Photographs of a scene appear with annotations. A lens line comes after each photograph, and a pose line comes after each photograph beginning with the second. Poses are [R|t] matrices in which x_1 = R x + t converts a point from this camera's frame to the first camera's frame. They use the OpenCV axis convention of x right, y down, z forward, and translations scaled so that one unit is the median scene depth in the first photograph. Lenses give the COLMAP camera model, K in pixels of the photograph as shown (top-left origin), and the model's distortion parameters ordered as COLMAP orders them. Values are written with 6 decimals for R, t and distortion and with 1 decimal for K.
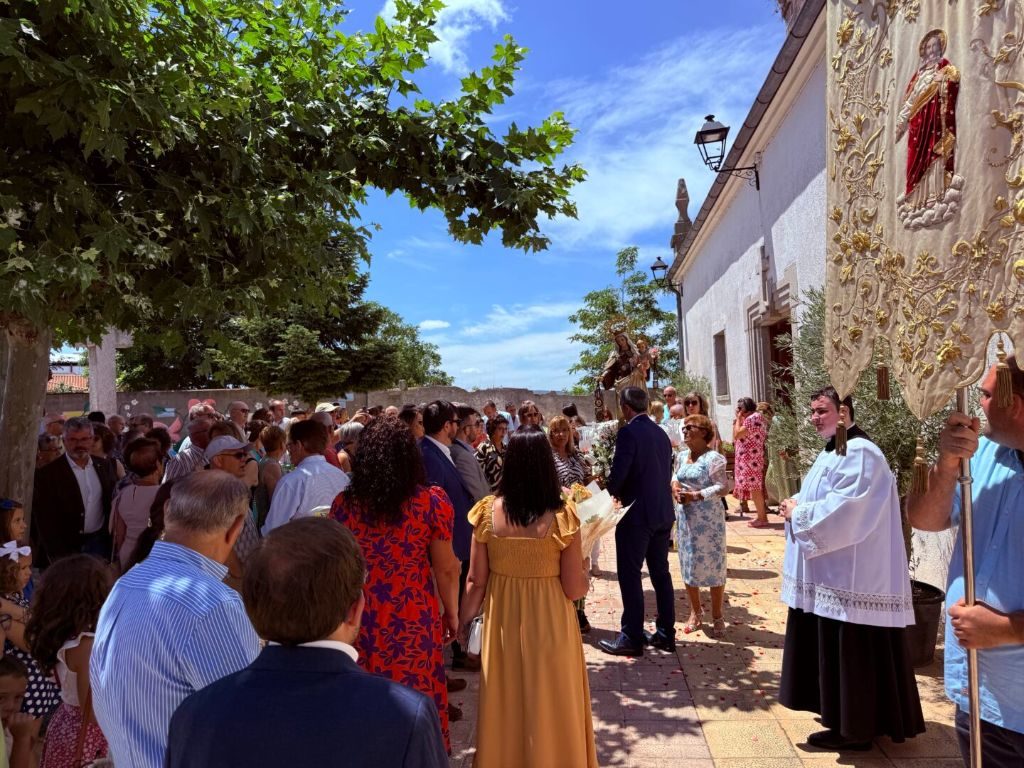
lens RADIAL K [[716.8, 0, 504.1], [0, 716.8, 387.6], [0, 0, 1]] dist [0.001516, -0.003002]
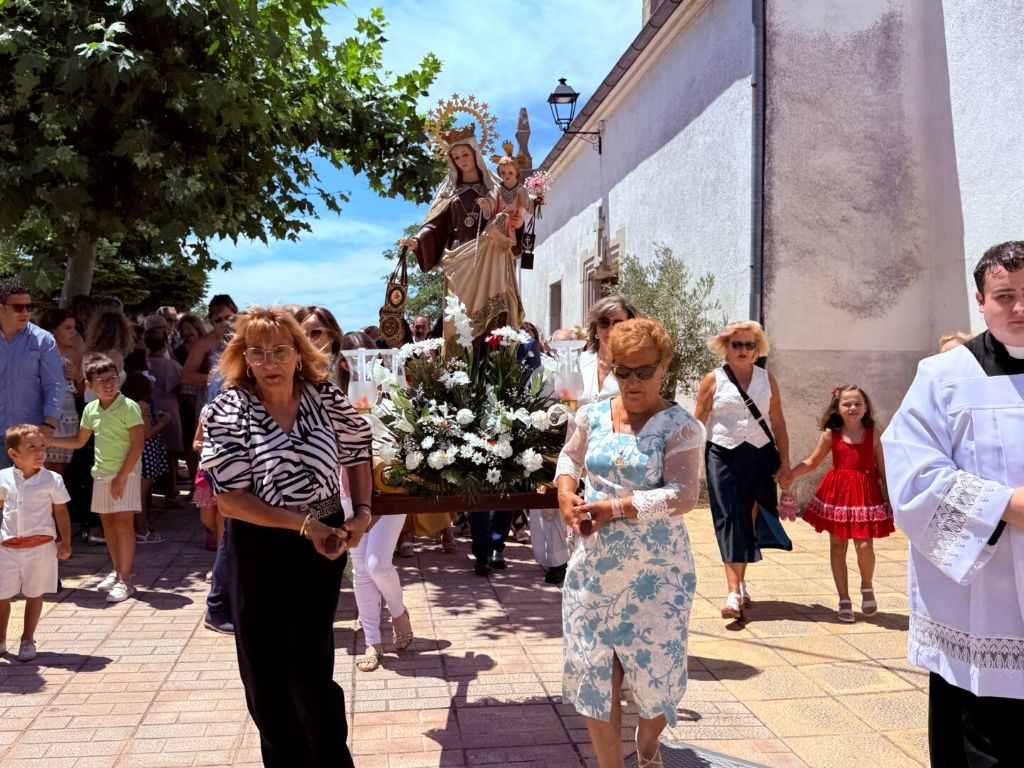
lens RADIAL K [[1044.0, 0, 514.2], [0, 1044.0, 385.0], [0, 0, 1]] dist [-0.008139, 0.000000]
pose [[0.962274, 0.058106, 0.265805, -0.172461], [-0.066065, 0.997592, 0.021093, 0.049879], [-0.263939, -0.037858, 0.963796, -0.506003]]
